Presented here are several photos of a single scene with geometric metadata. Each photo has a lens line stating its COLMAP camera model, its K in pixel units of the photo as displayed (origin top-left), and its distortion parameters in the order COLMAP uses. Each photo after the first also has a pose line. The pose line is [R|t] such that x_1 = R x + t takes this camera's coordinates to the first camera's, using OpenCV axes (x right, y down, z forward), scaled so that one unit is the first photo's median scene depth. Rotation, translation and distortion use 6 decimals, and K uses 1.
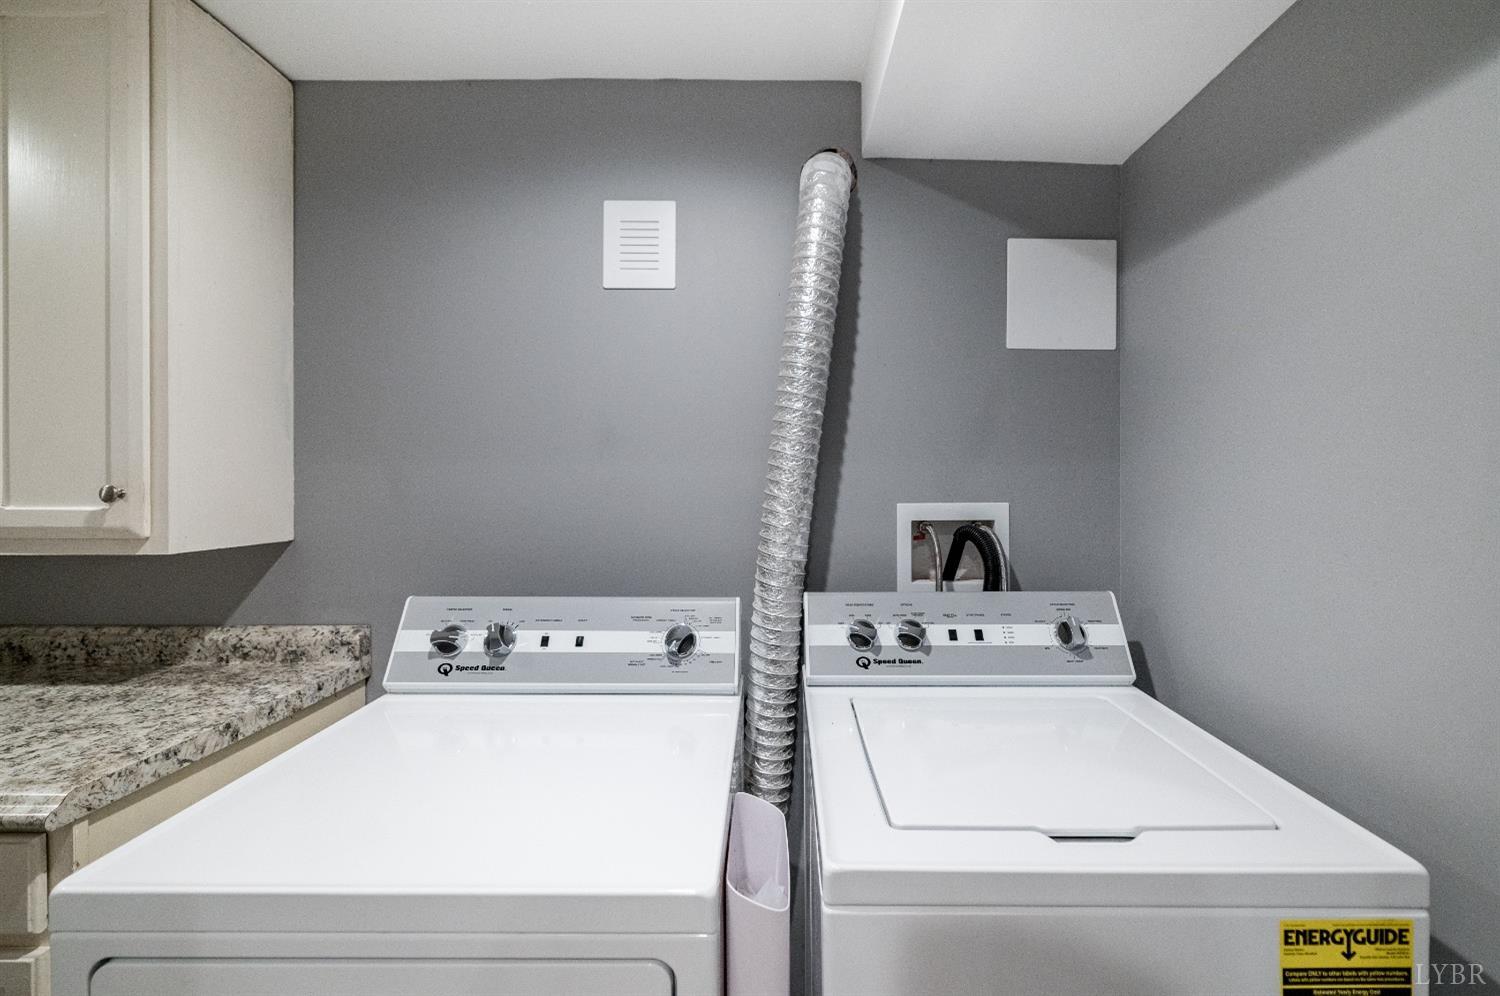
lens RADIAL K [[612.5, 0, 749.3], [0, 612.5, 487.1], [0, 0, 1]] dist [-0.000350, 0.000240]
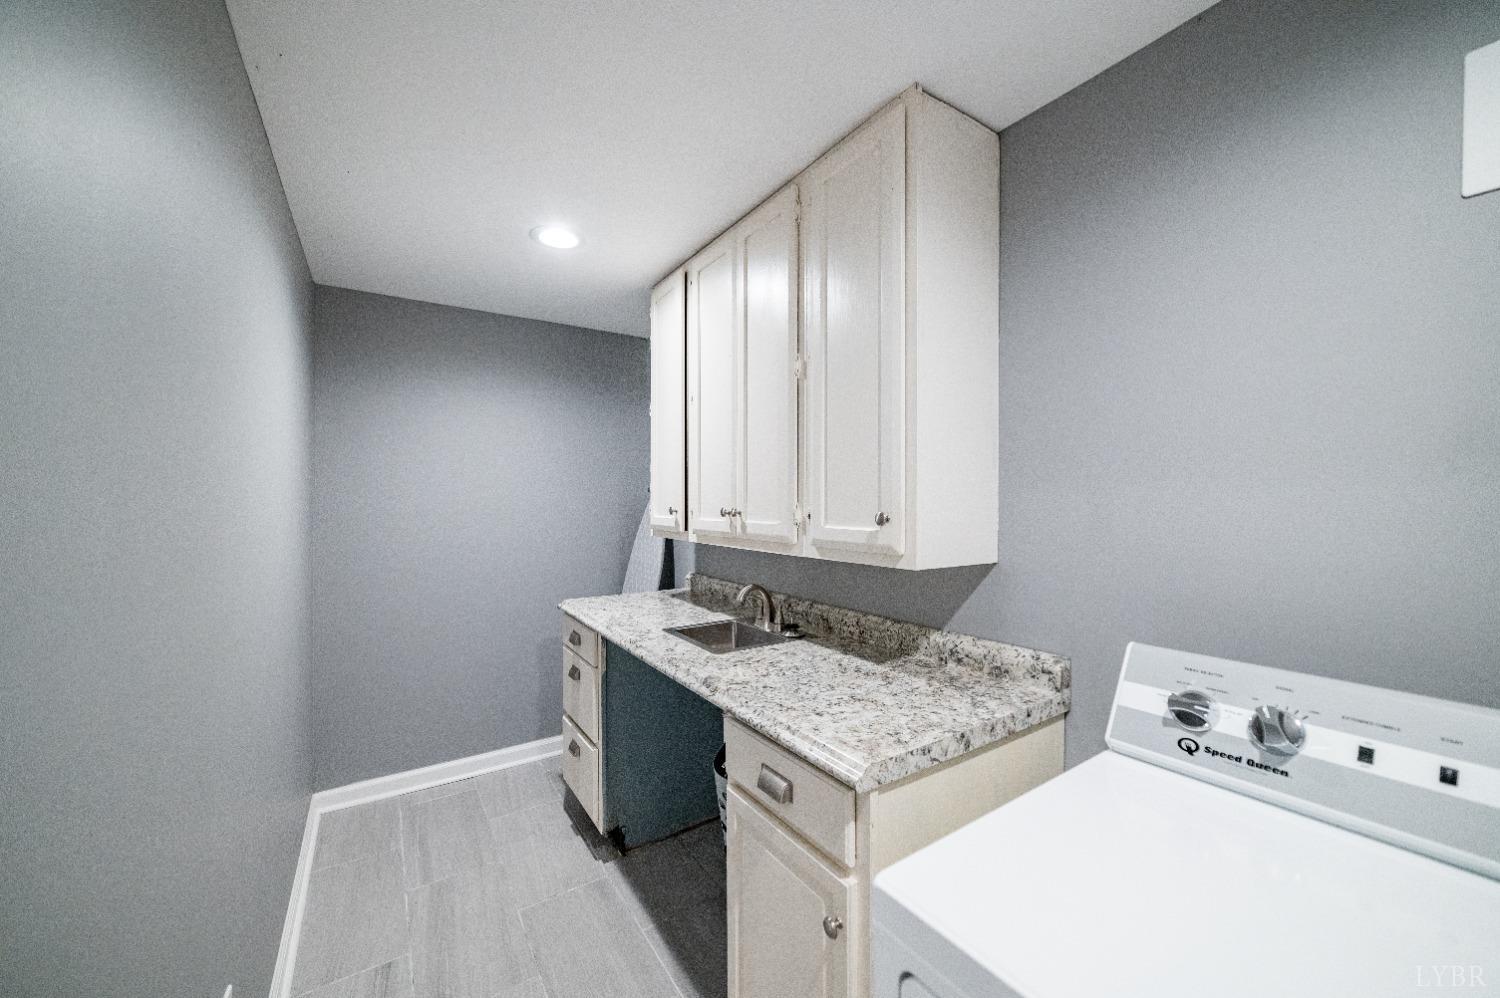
lens RADIAL K [[569.8, 0, 750.0], [0, 569.8, 499.0], [0, 0, 1]] dist [0.000856, 0.000221]
pose [[0.552673, -0.007539, -0.833364, -0.182542], [-0.004407, 0.999919, -0.011969, -0.011784], [0.833386, 0.010287, 0.552595, 0.106559]]
